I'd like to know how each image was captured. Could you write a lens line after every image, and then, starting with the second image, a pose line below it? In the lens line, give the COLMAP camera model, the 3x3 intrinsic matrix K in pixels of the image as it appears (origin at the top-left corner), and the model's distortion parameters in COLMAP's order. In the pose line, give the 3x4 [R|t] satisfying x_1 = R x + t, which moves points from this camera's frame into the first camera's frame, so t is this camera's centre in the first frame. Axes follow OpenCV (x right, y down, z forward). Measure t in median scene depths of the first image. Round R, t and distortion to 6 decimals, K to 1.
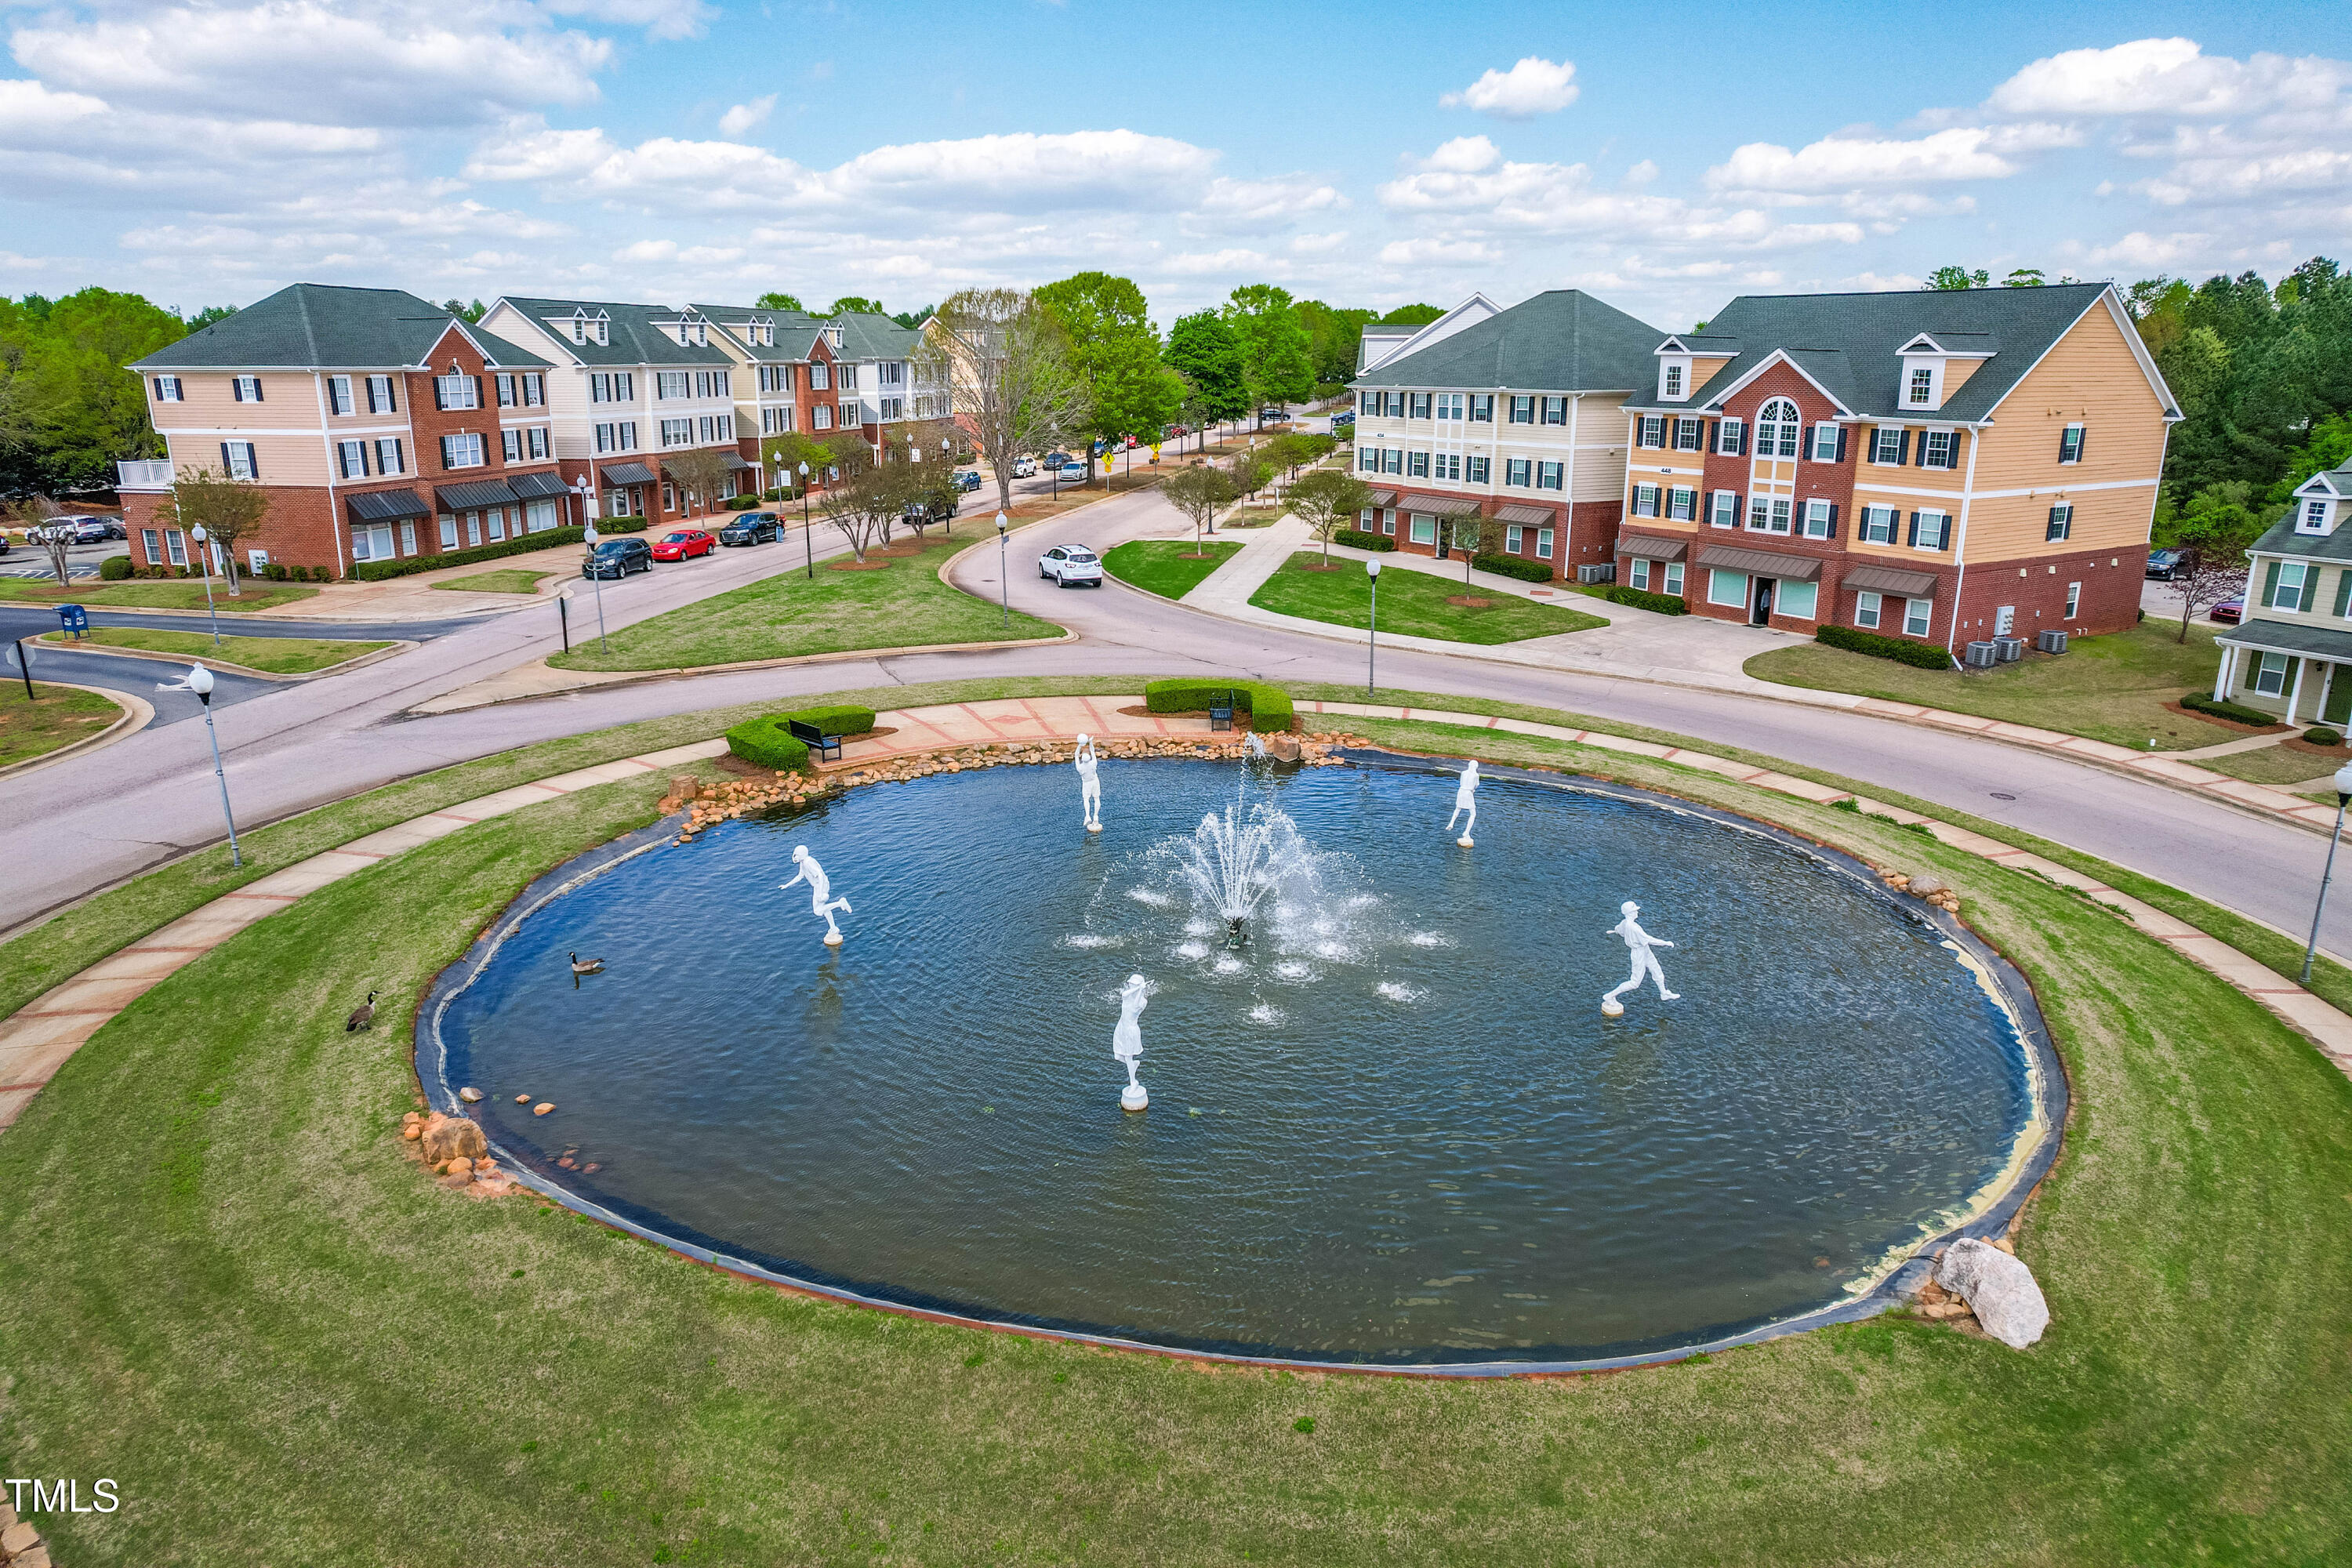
lens RADIAL K [[1483.0, 0, 1176.0], [0, 1483.0, 784.0], [0, 0, 1]] dist [-0.002281, 0.000671]
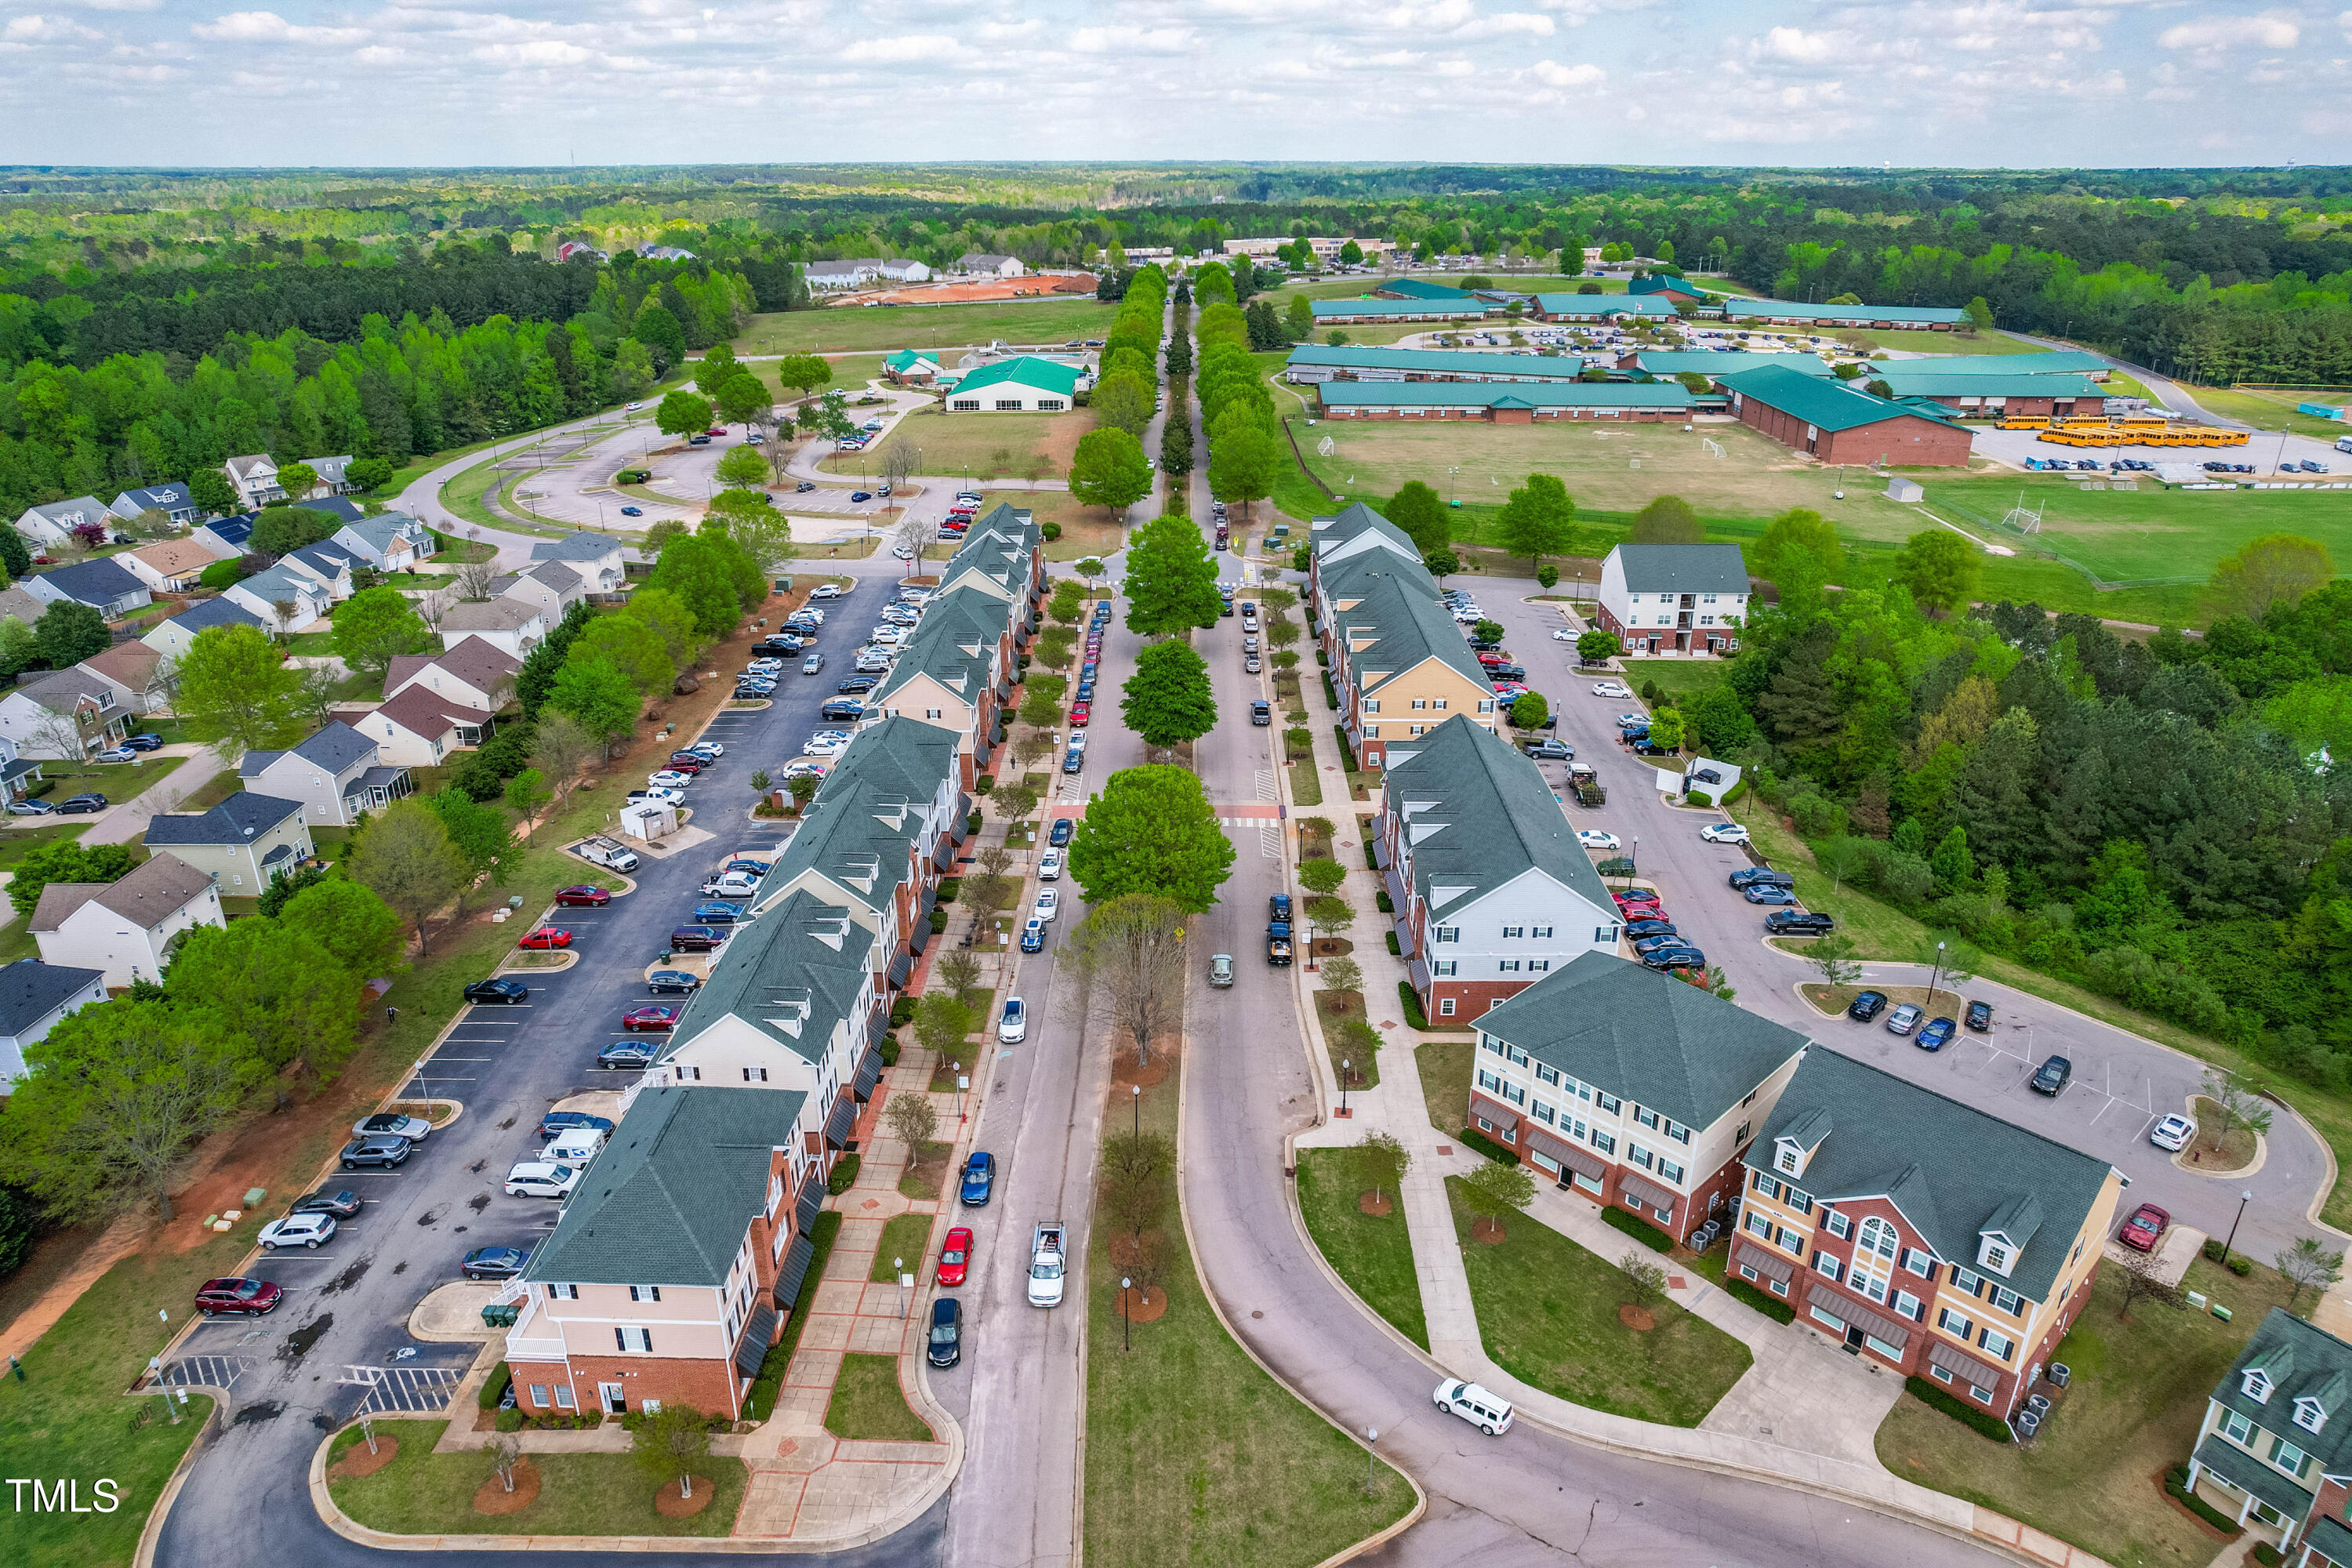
lens RADIAL K [[1483.0, 0, 1176.0], [0, 1483.0, 784.0], [0, 0, 1]] dist [-0.002281, 0.000671]
pose [[0.981840, -0.071022, 0.175917, -0.430544], [0.048113, 0.990184, 0.131232, -0.850007], [-0.183511, -0.120385, 0.975618, -0.154373]]
